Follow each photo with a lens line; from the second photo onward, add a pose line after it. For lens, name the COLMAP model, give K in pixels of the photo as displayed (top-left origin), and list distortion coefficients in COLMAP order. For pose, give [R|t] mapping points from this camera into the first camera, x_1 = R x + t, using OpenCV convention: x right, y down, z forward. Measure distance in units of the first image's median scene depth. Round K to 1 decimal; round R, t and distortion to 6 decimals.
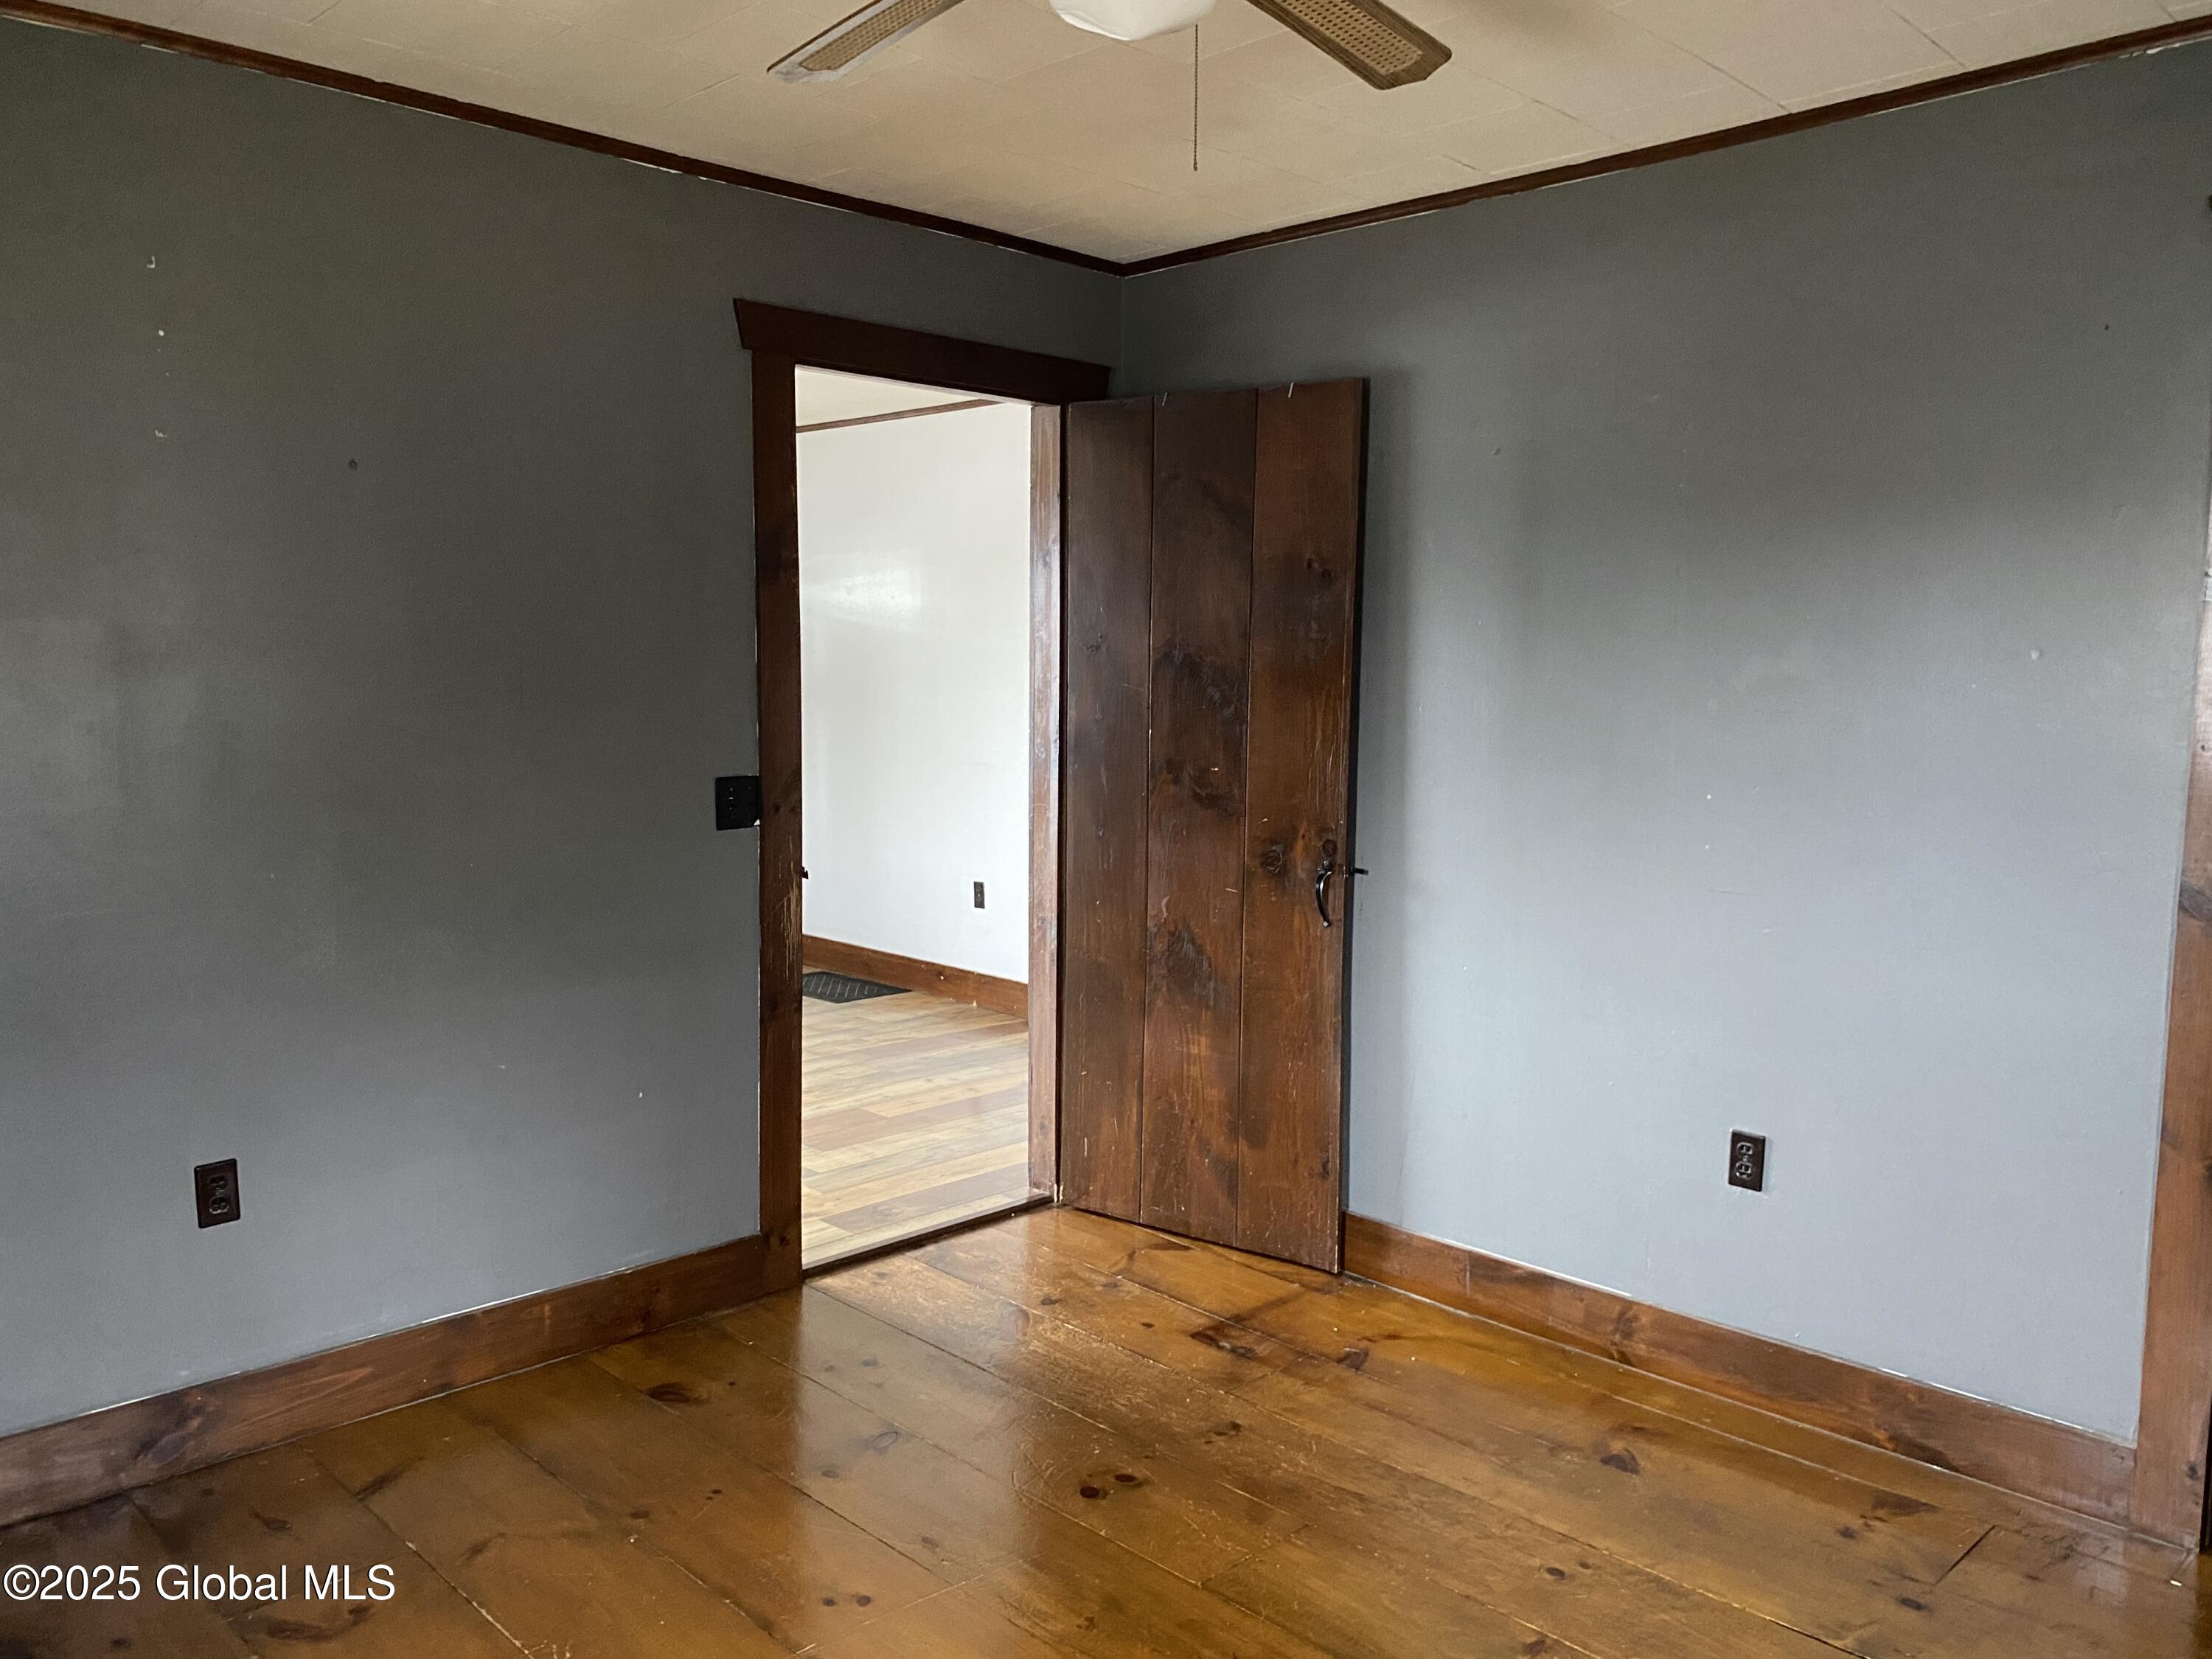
lens RADIAL K [[1677.7, 0, 1119.8], [0, 1677.7, 818.0], [0, 0, 1]] dist [0.058995, -0.013815]
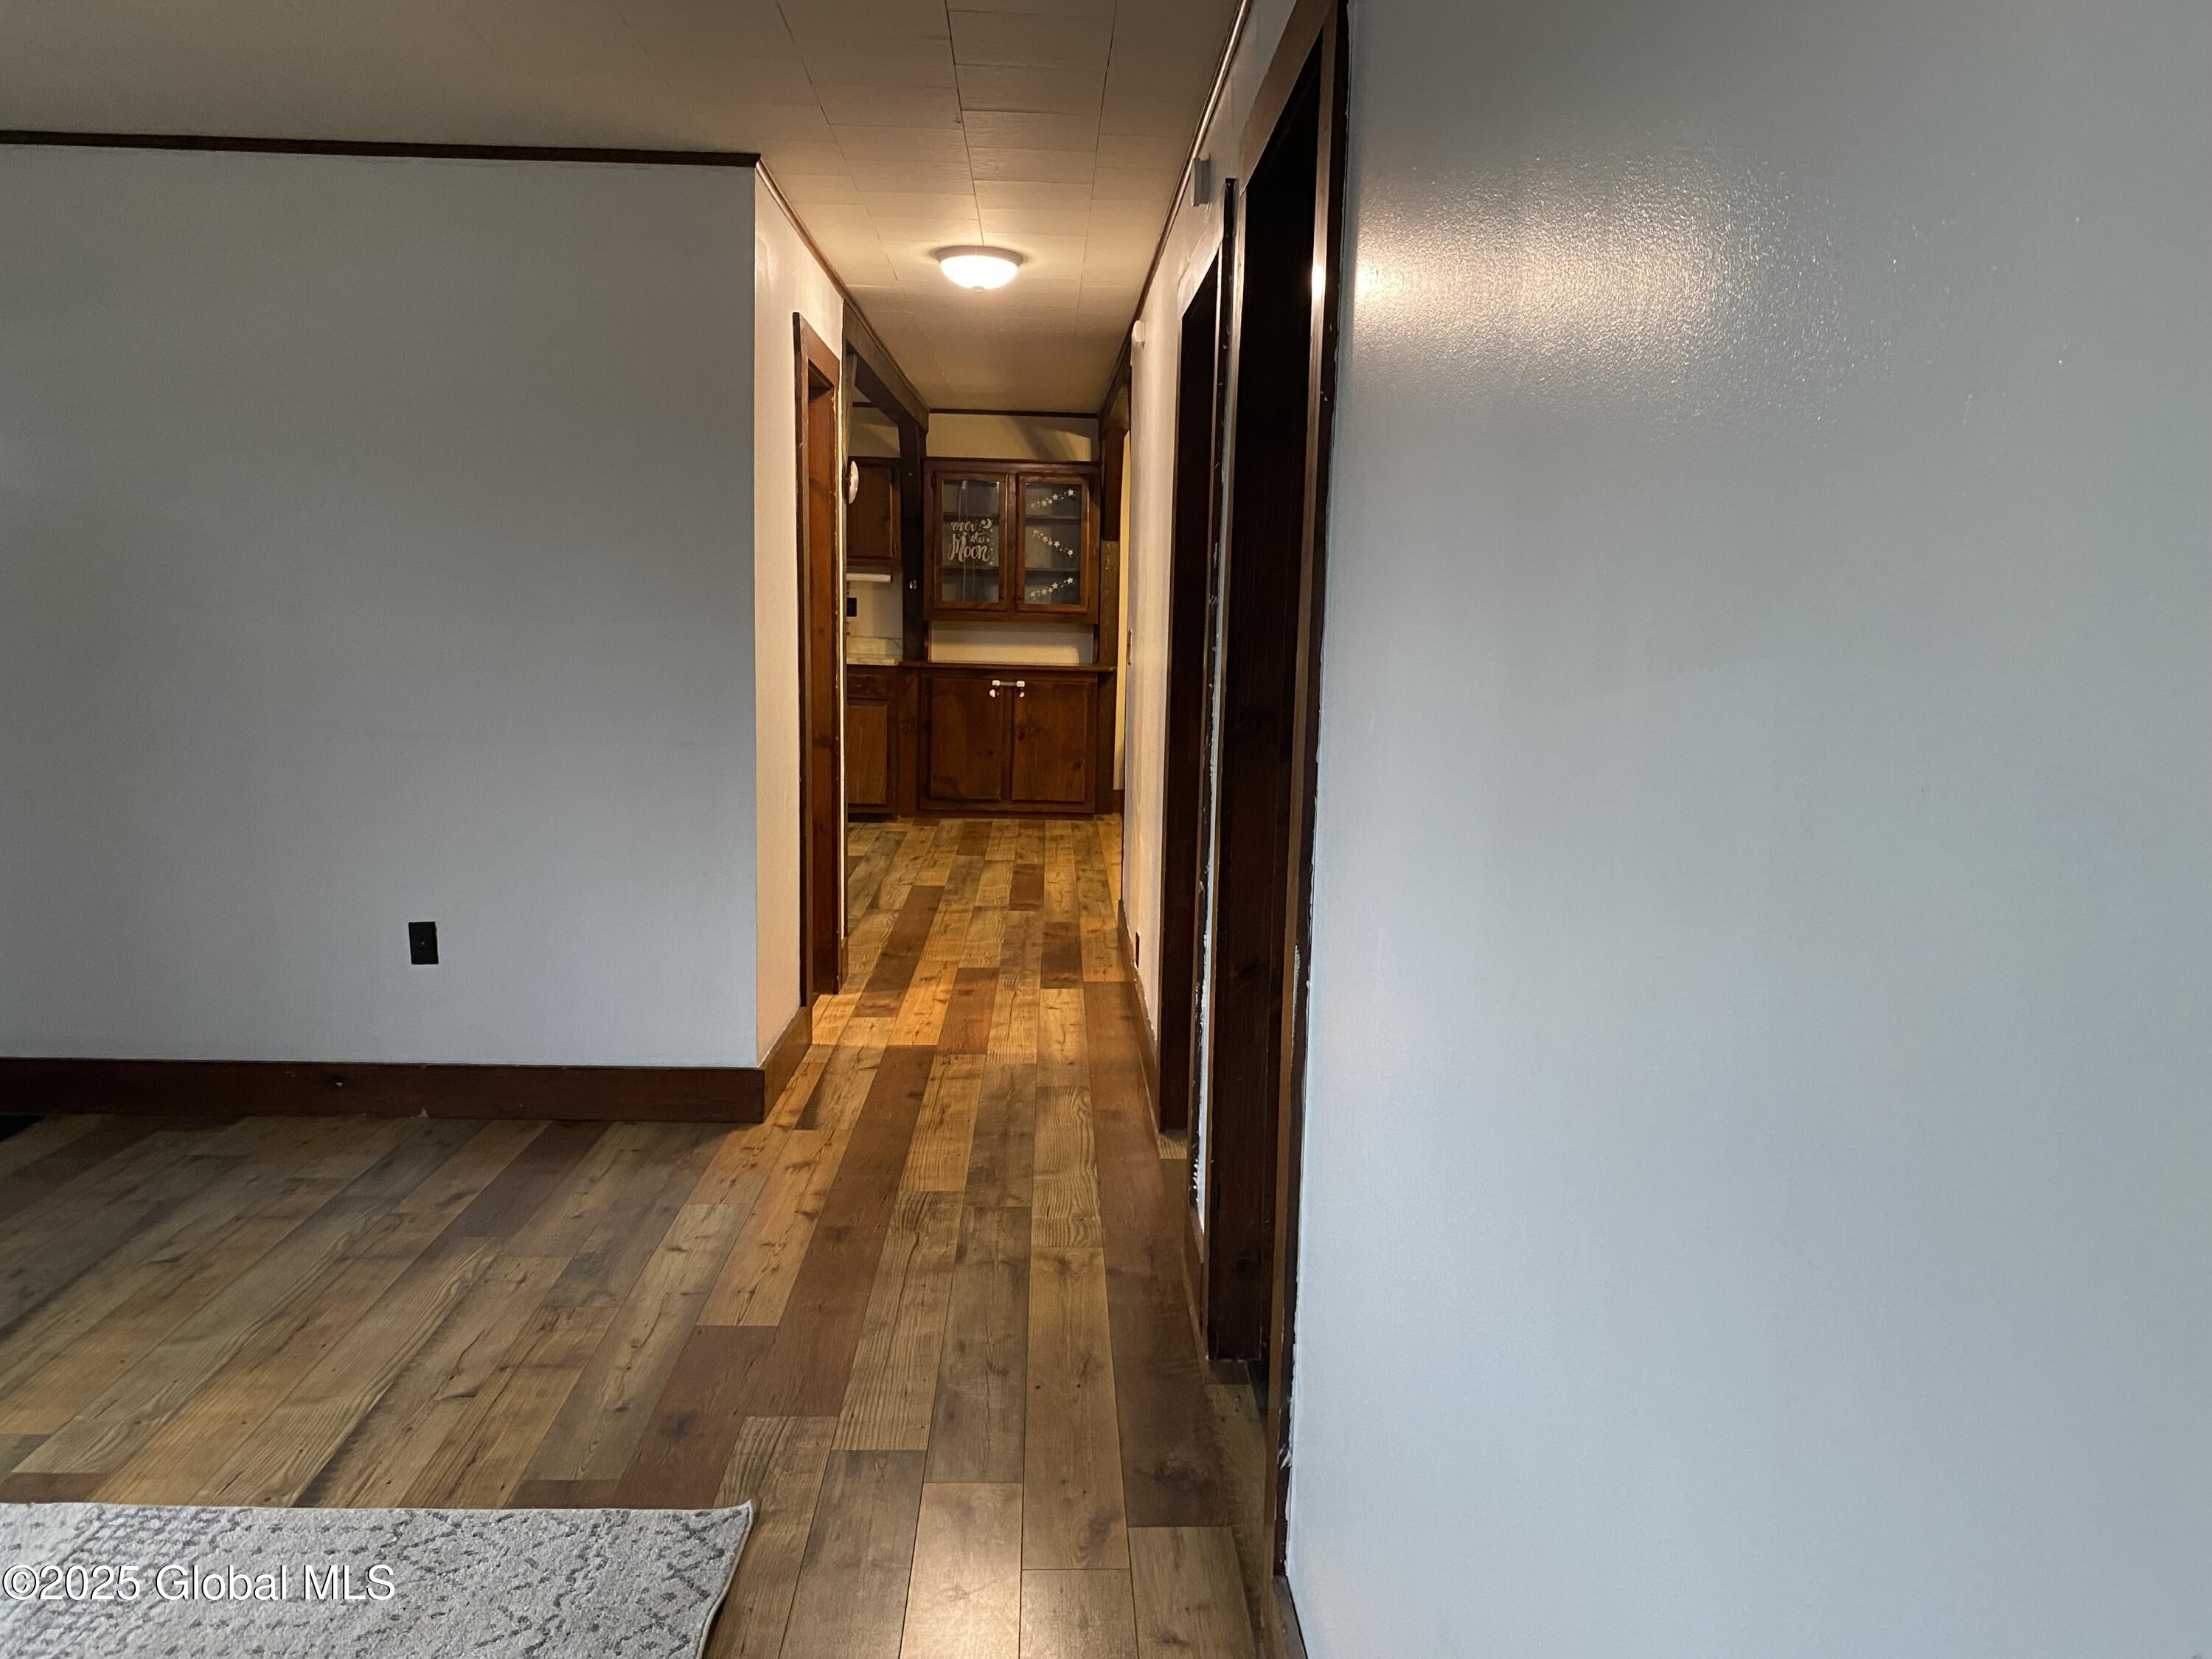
lens RADIAL K [[1677.7, 0, 1104.4], [0, 1677.7, 830.4], [0, 0, 1]] dist [0.058995, -0.013815]
pose [[0.685762, -0.084281, 0.722929, -0.441051], [0.055188, 0.996434, 0.063817, -0.026979], [-0.725730, -0.003867, 0.687969, 0.465641]]
